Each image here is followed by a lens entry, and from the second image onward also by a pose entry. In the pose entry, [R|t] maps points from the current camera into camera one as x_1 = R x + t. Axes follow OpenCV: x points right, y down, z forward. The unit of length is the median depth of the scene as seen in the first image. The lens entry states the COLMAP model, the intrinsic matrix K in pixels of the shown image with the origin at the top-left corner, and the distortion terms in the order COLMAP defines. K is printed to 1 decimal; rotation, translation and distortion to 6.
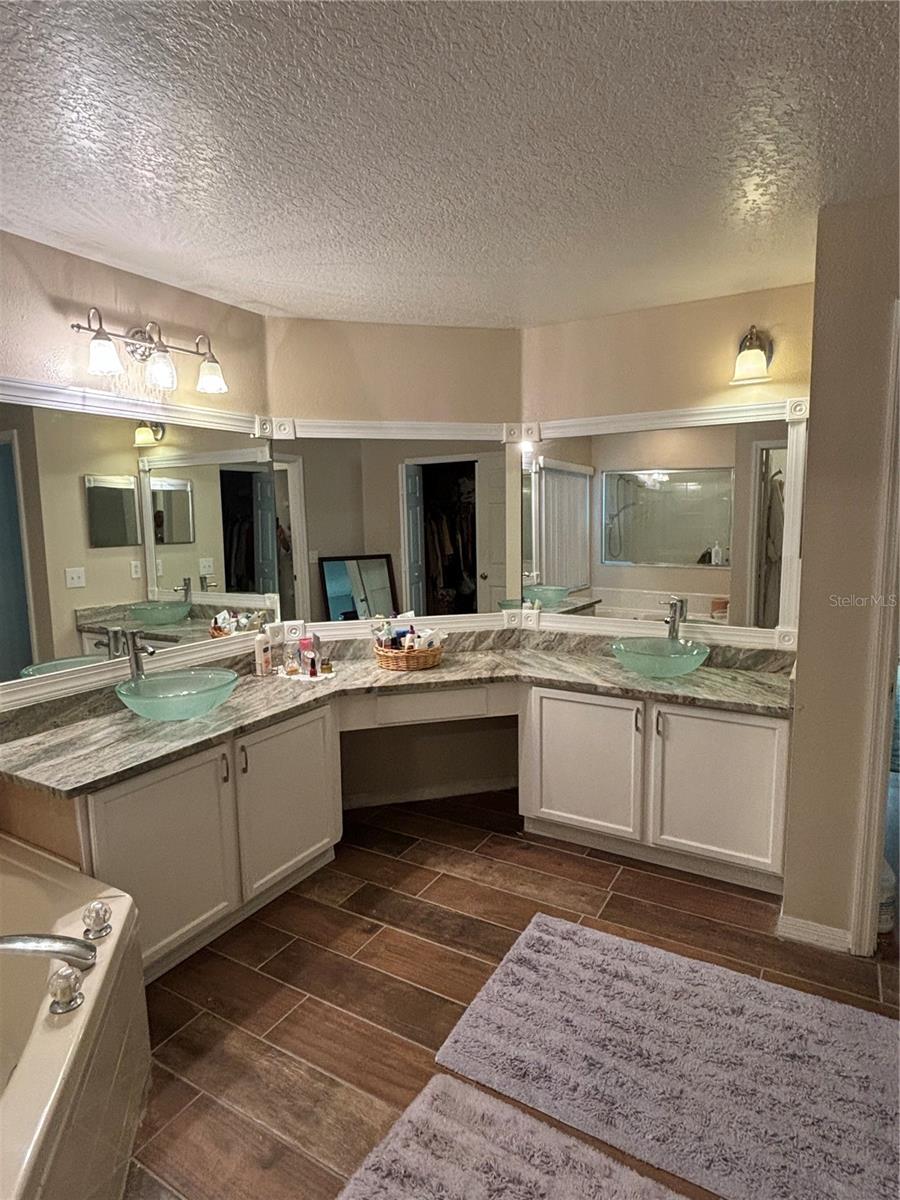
lens RADIAL K [[669.0, 0, 450.0], [0, 669.0, 600.0], [0, 0, 1]] dist [0.004421, -0.007026]
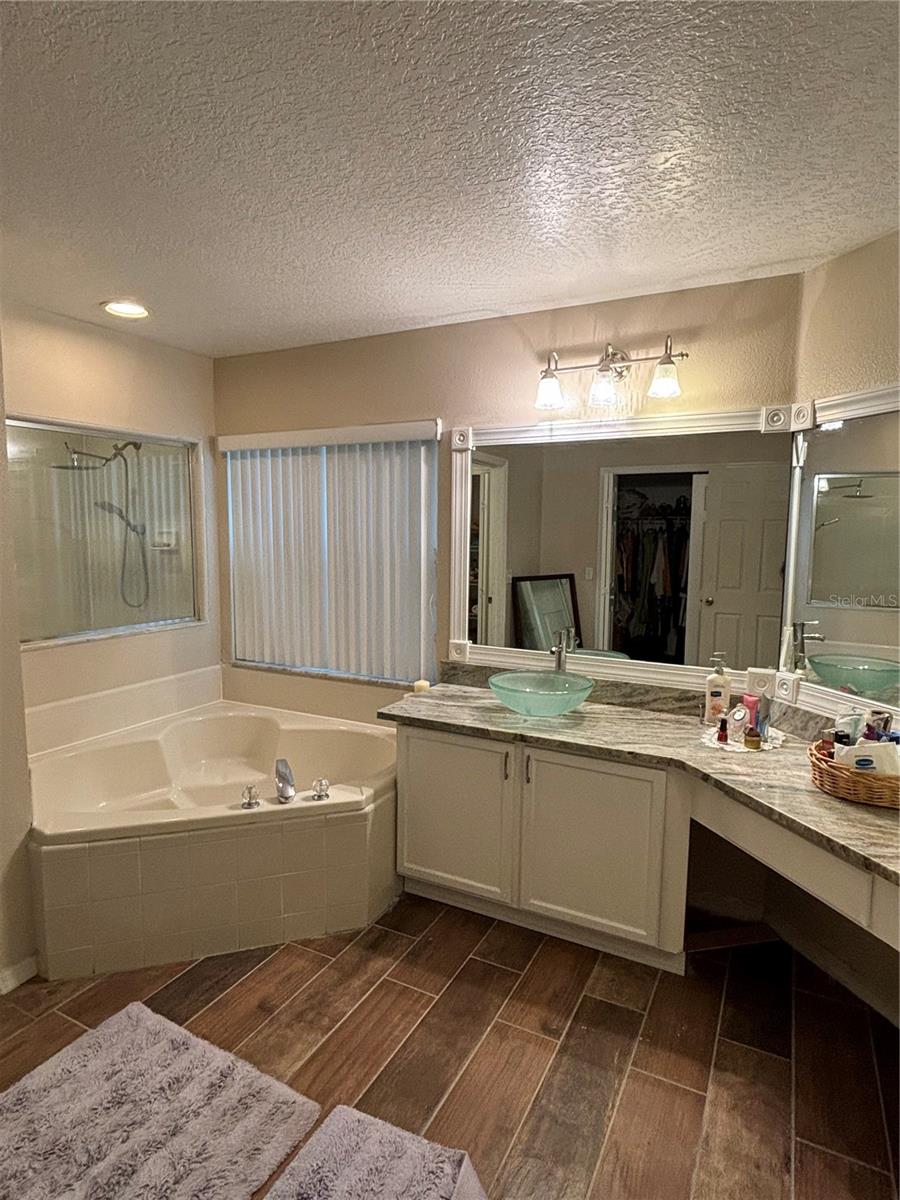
lens RADIAL K [[656.4, 0, 450.0], [0, 656.4, 600.0], [0, 0, 1]] dist [0.087411, -0.113407]
pose [[0.059215, 0.123339, -0.990596, 0.635635], [-0.140495, 0.983490, 0.114056, -0.110353], [0.988309, 0.132420, 0.075566, 0.757911]]
